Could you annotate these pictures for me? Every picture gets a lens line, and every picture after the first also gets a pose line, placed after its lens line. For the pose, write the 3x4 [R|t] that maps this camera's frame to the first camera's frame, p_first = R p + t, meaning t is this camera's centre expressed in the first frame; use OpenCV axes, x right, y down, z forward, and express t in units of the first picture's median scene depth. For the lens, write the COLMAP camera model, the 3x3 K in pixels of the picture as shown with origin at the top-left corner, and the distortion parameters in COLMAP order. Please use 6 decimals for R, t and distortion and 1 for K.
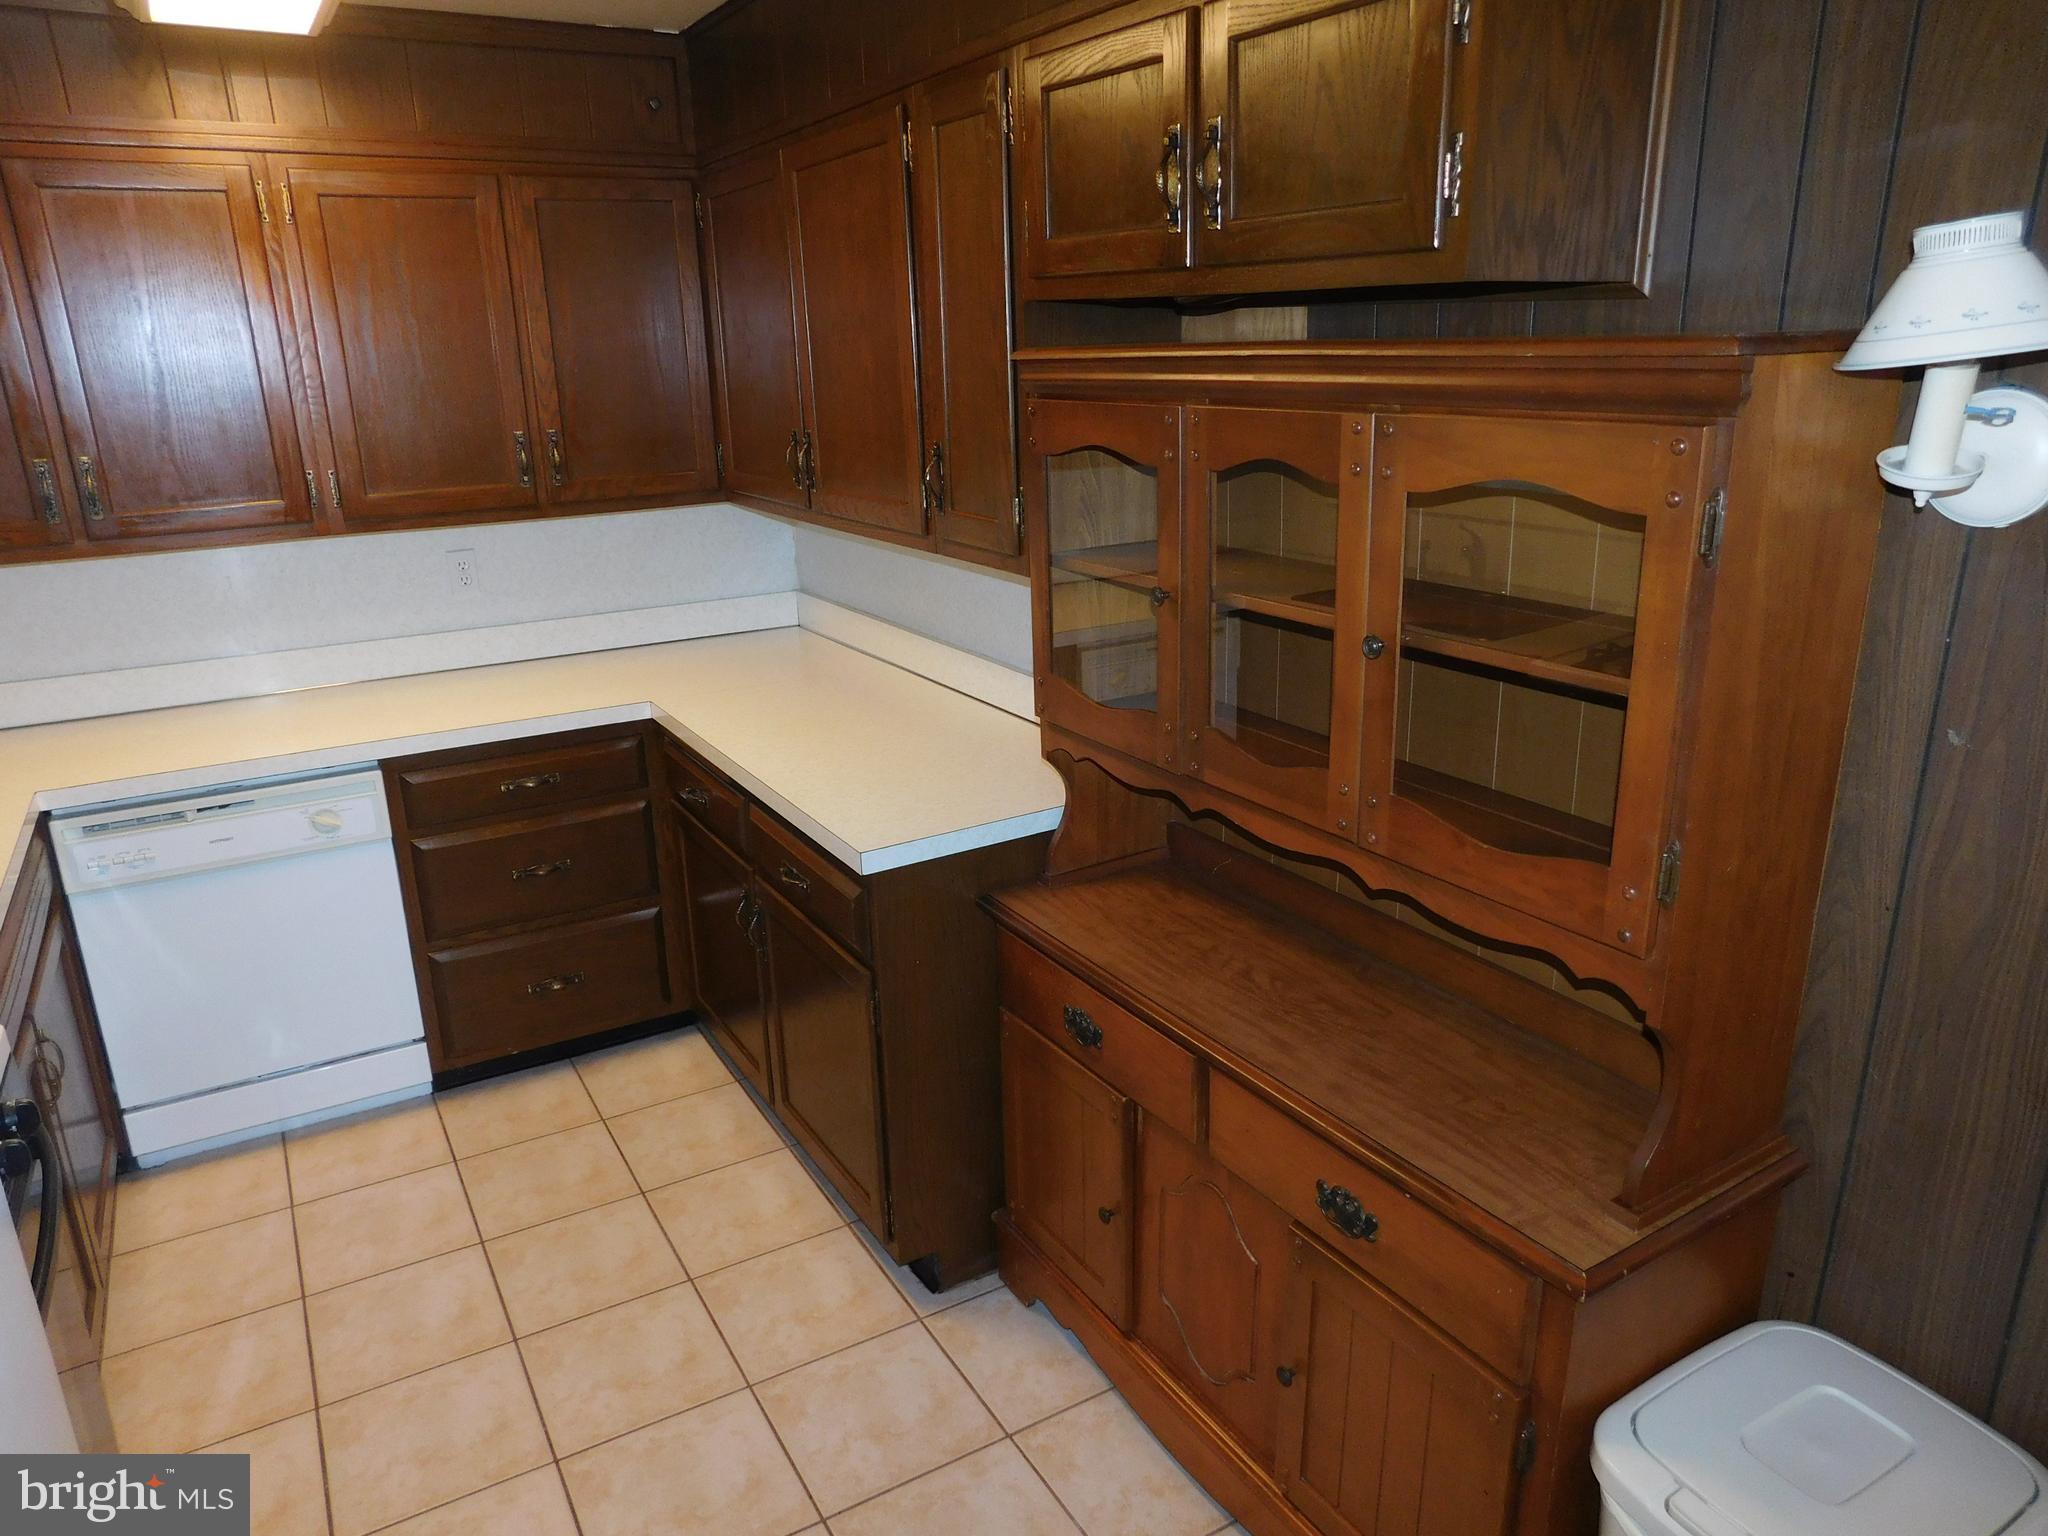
lens RADIAL K [[1355.8, 0, 1016.2], [0, 1355.8, 784.7], [0, 0, 1]] dist [-0.072999, 0.058118]
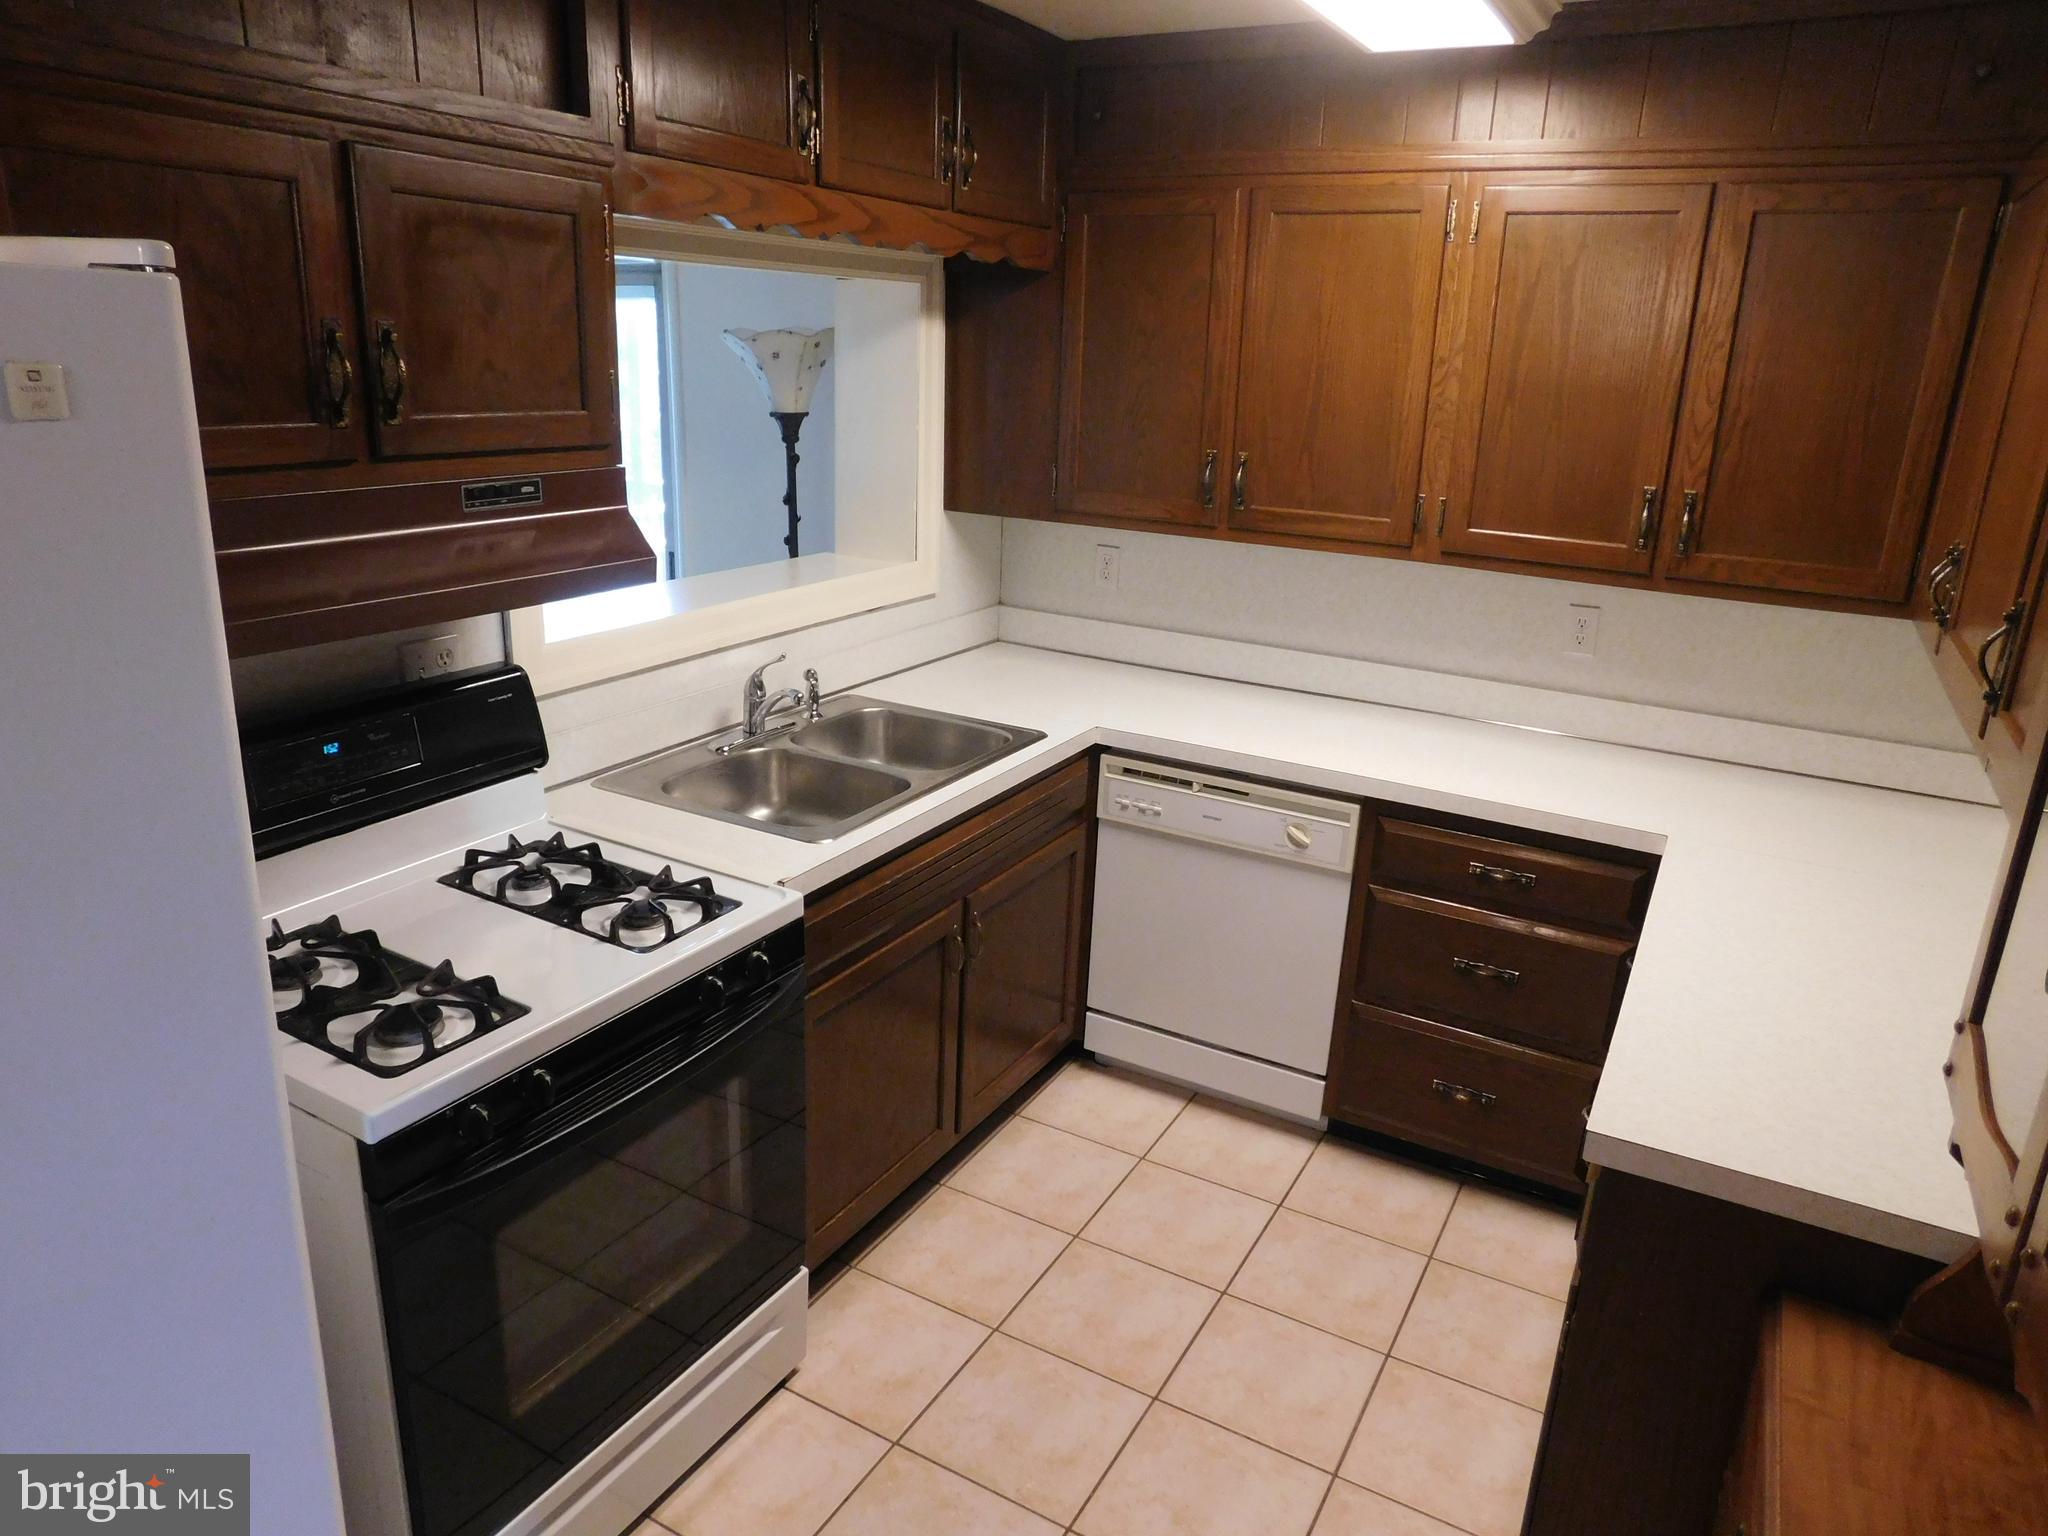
lens RADIAL K [[1355.8, 0, 1016.2], [0, 1355.8, 784.7], [0, 0, 1]] dist [-0.072999, 0.058118]
pose [[0.500920, 0.307887, -0.808879, 0.179625], [-0.313536, 0.935659, 0.161978, -0.102230], [0.806706, 0.172475, 0.565224, 0.238697]]
